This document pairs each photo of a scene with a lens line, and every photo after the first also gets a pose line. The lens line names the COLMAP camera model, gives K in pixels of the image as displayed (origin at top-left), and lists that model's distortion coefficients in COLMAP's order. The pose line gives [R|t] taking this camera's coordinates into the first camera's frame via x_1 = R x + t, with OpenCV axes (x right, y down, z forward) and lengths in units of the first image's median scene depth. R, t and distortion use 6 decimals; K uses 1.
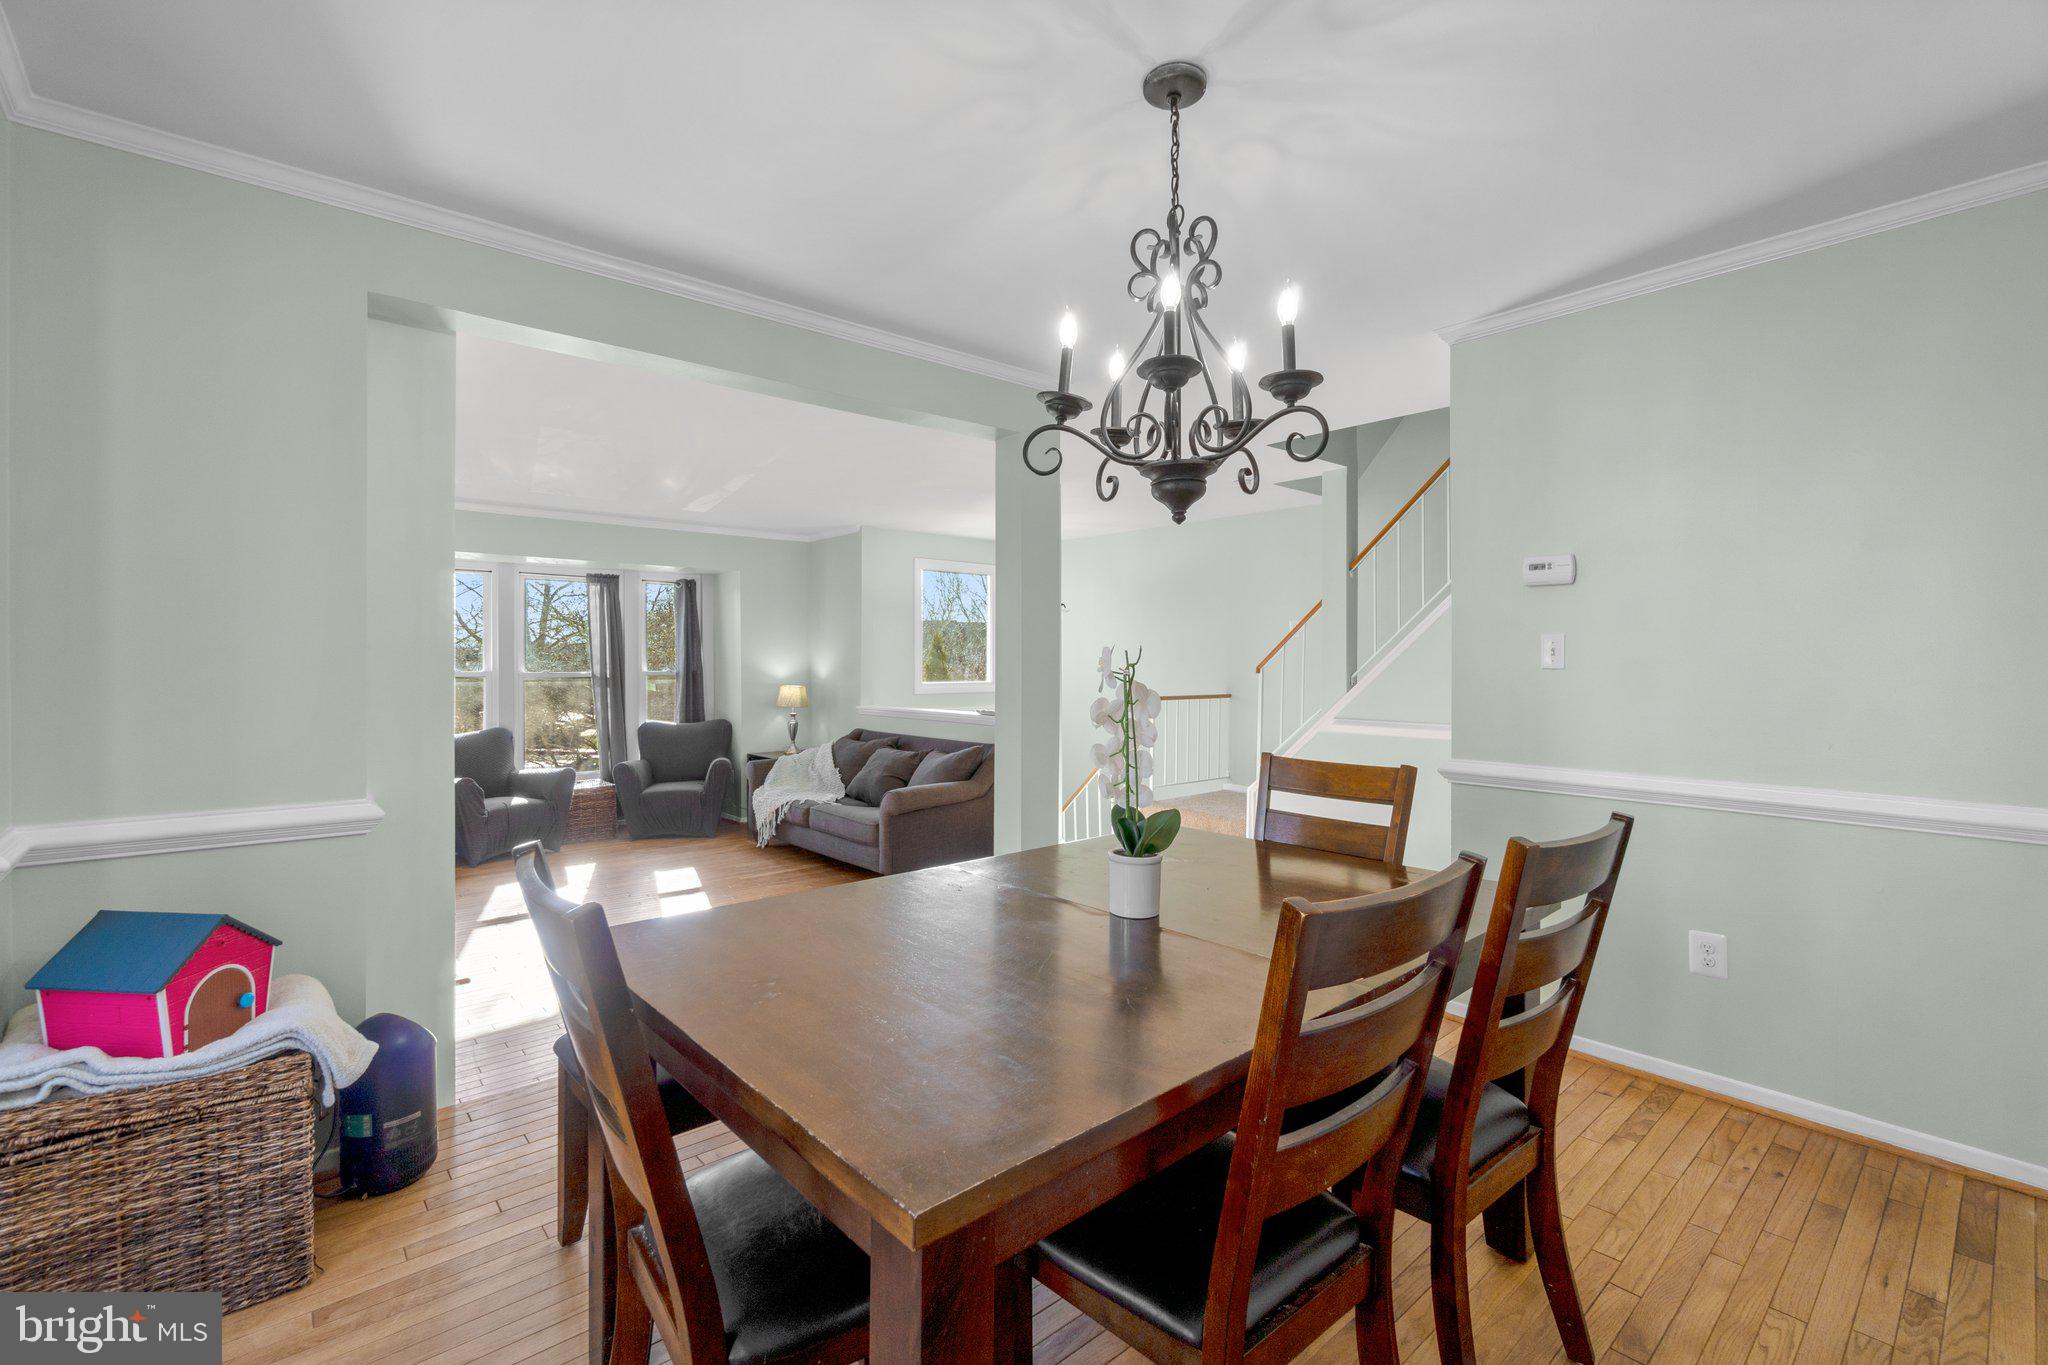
lens RADIAL K [[884.4, 0, 1022.5], [0, 884.4, 669.1], [0, 0, 1]] dist [-0.001401, 0.000822]
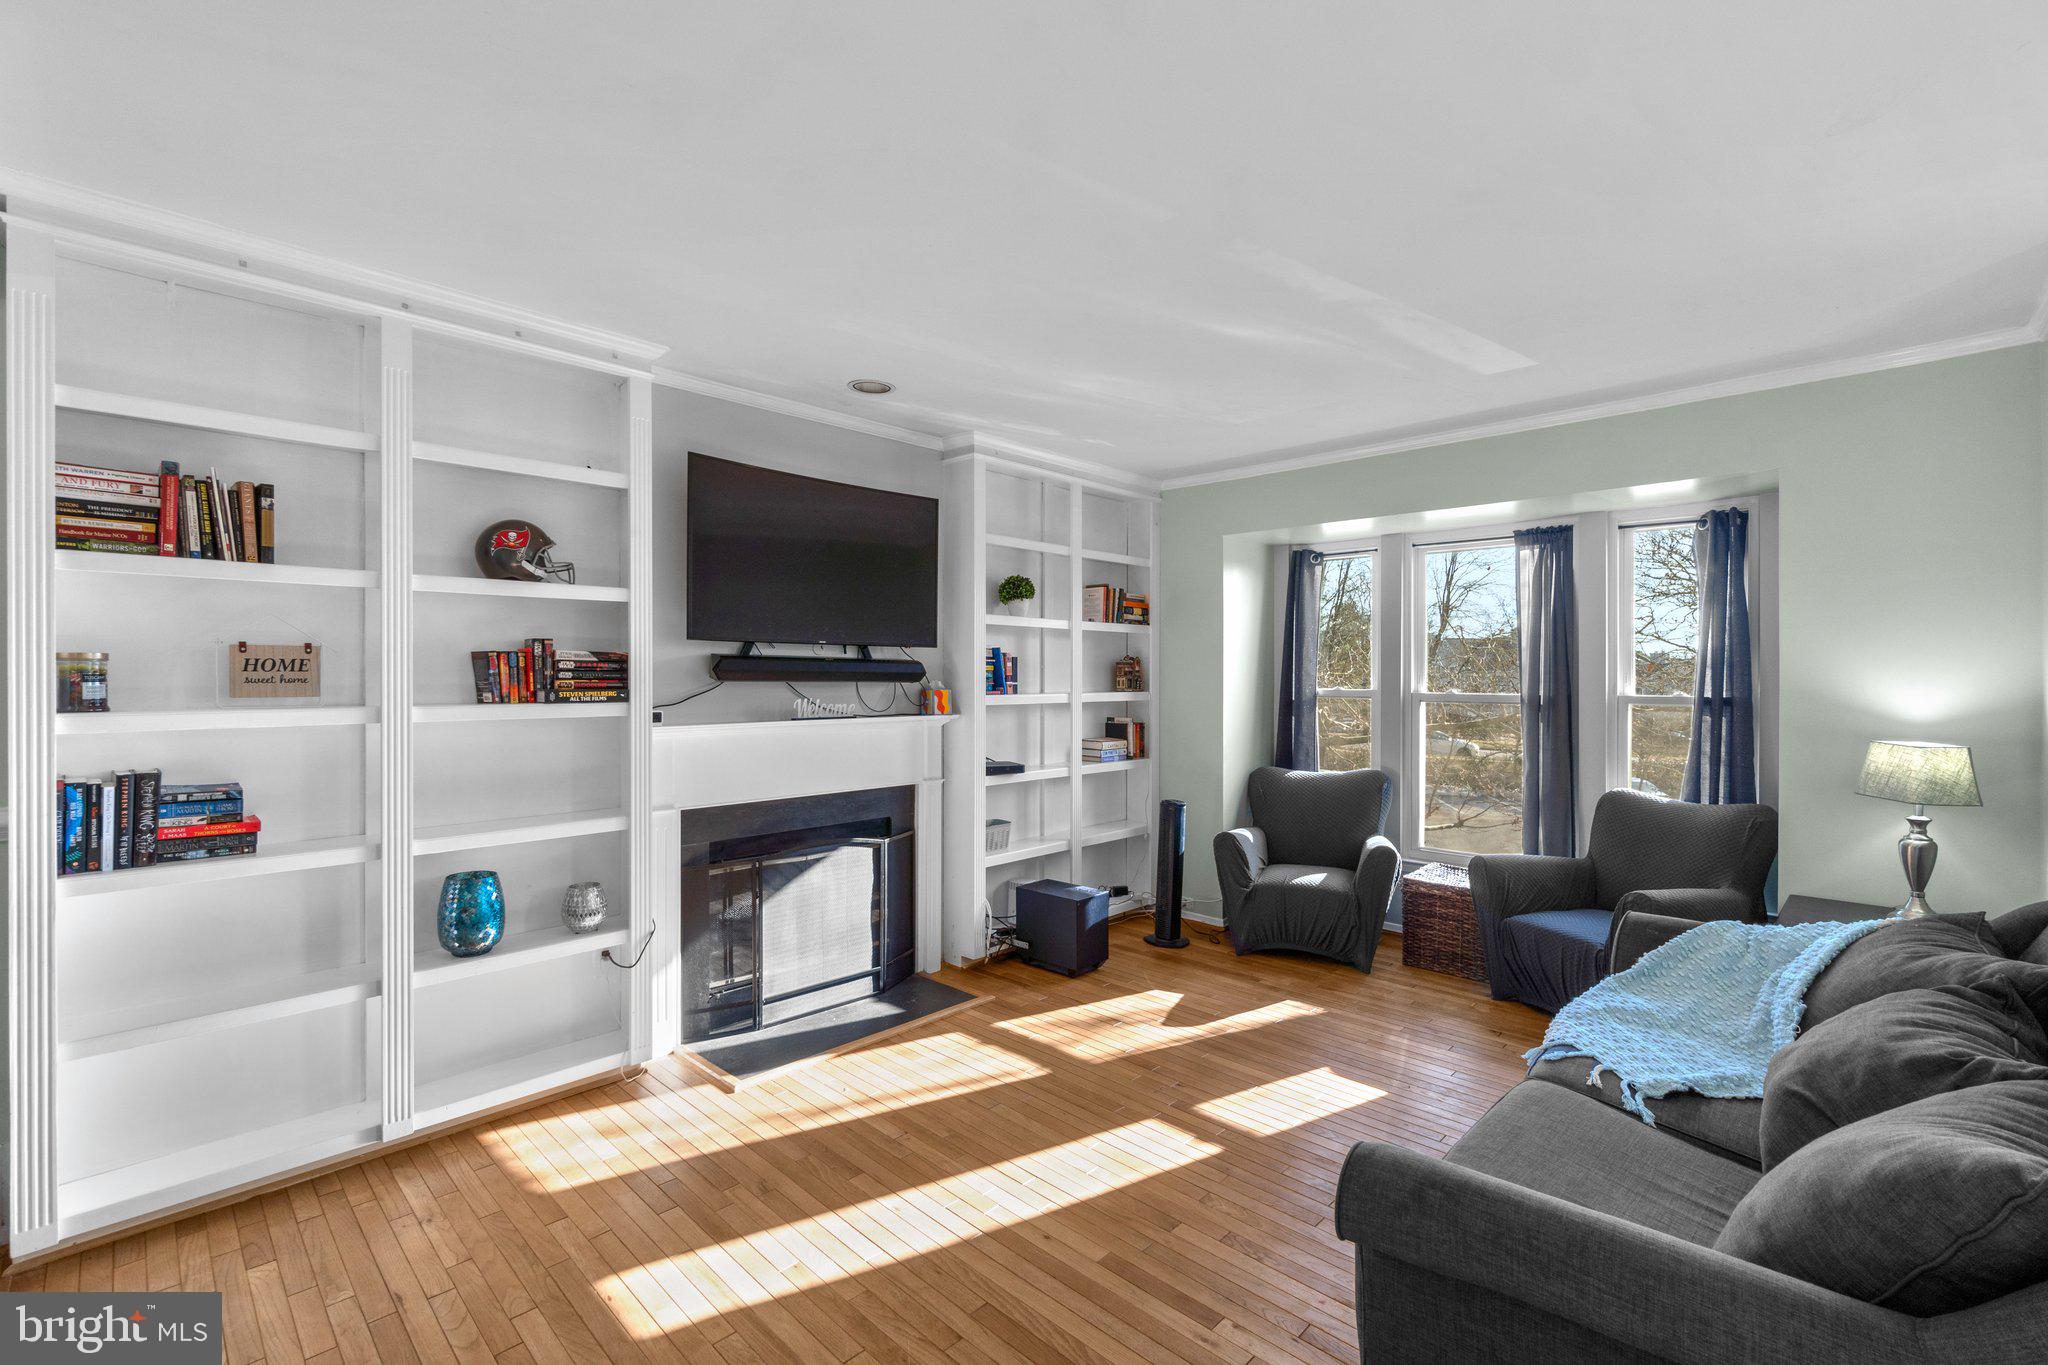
lens RADIAL K [[884.4, 0, 1029.5], [0, 884.4, 674.1], [0, 0, 1]] dist [-0.001401, 0.000822]
pose [[0.069920, -0.000512, -0.997552, 0.088496], [-0.009319, 0.999956, -0.001166, -0.006224], [0.997509, 0.009378, 0.069912, 0.614494]]
